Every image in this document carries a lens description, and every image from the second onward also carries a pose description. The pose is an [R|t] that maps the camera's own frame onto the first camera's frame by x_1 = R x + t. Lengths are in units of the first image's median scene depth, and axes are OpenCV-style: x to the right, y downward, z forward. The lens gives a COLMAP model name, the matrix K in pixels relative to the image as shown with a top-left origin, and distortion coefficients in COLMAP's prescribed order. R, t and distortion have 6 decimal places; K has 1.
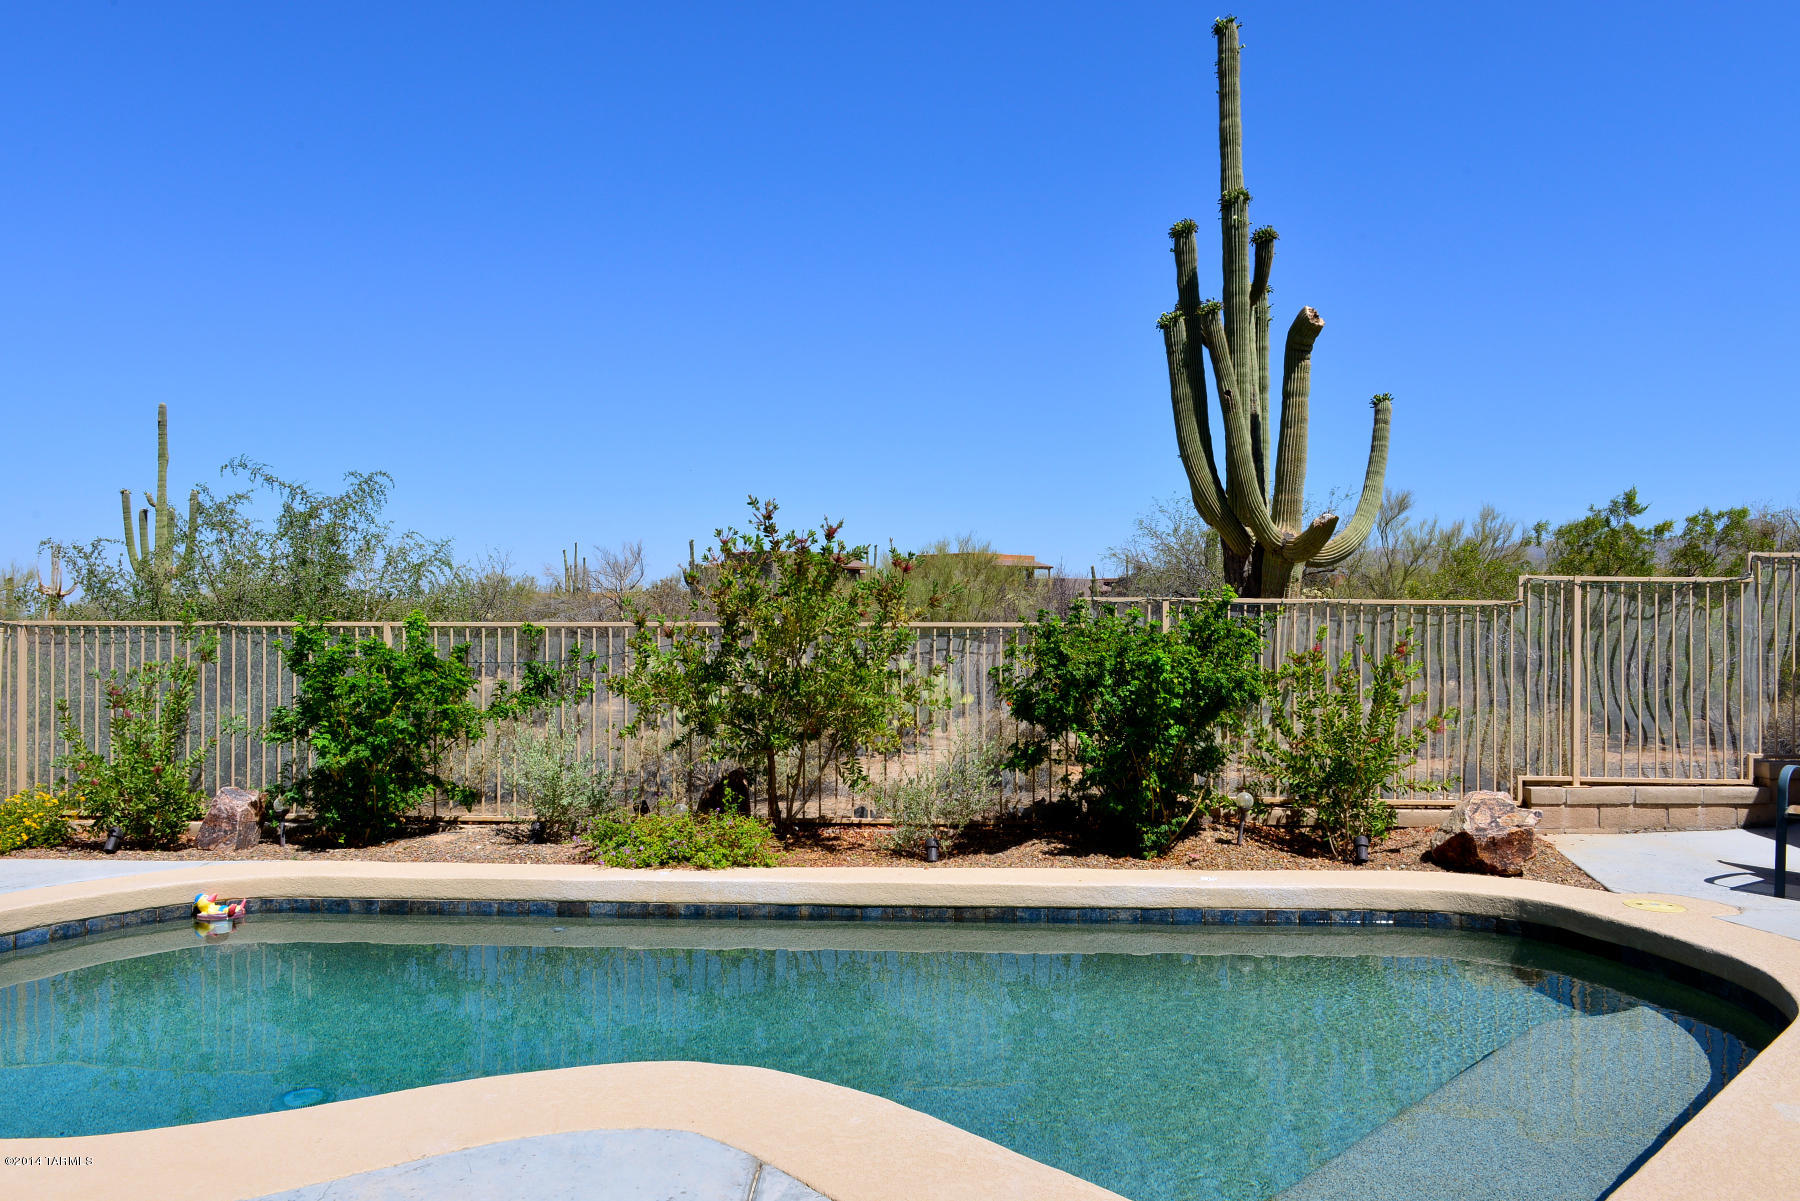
lens RADIAL K [[1247.3, 0, 878.0], [0, 1247.3, 607.0], [0, 0, 1]] dist [-0.010762, -0.001750]
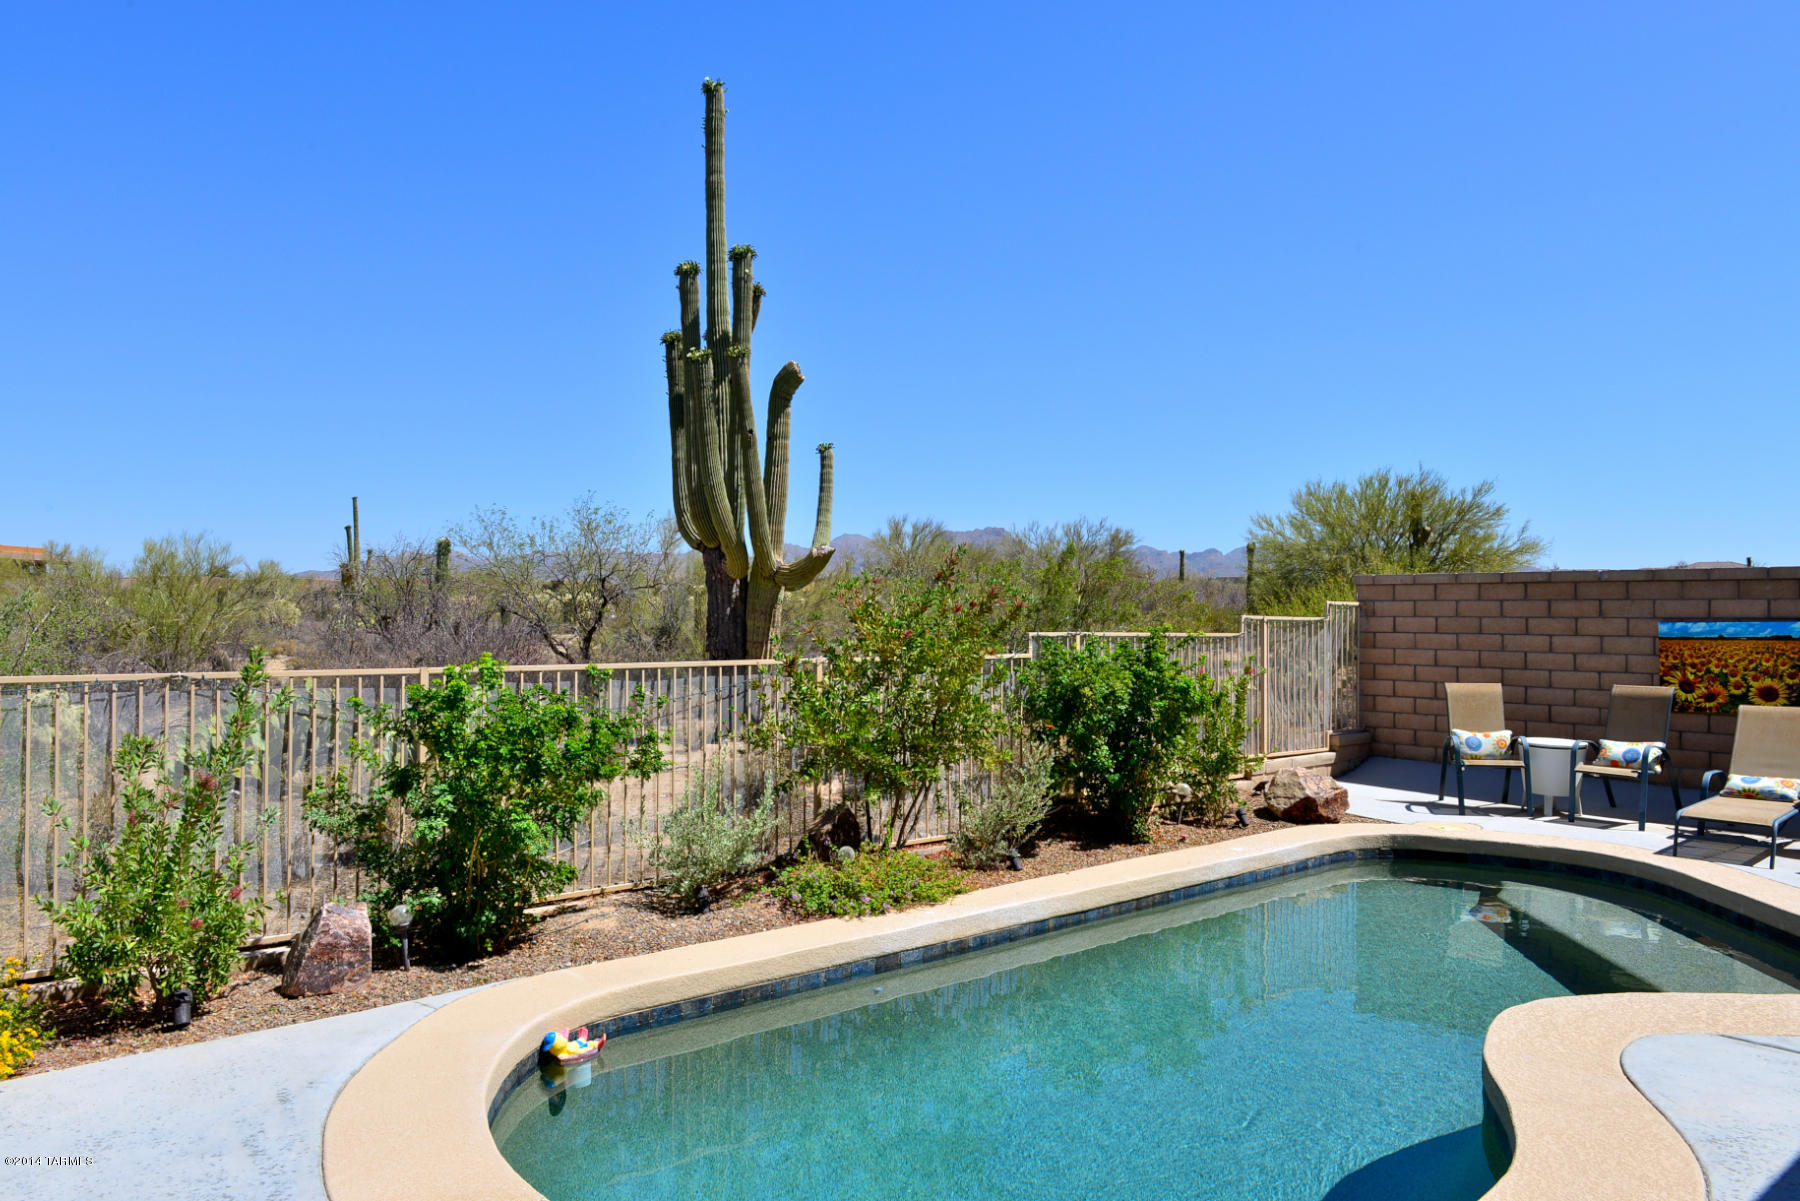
lens RADIAL K [[1247.3, 0, 878.0], [0, 1247.3, 607.0], [0, 0, 1]] dist [-0.010762, -0.001750]
pose [[0.726313, 0.008082, 0.687316, -0.377262], [-0.006967, 0.999966, -0.004396, -0.012934], [-0.687329, -0.001596, 0.726345, 0.121171]]
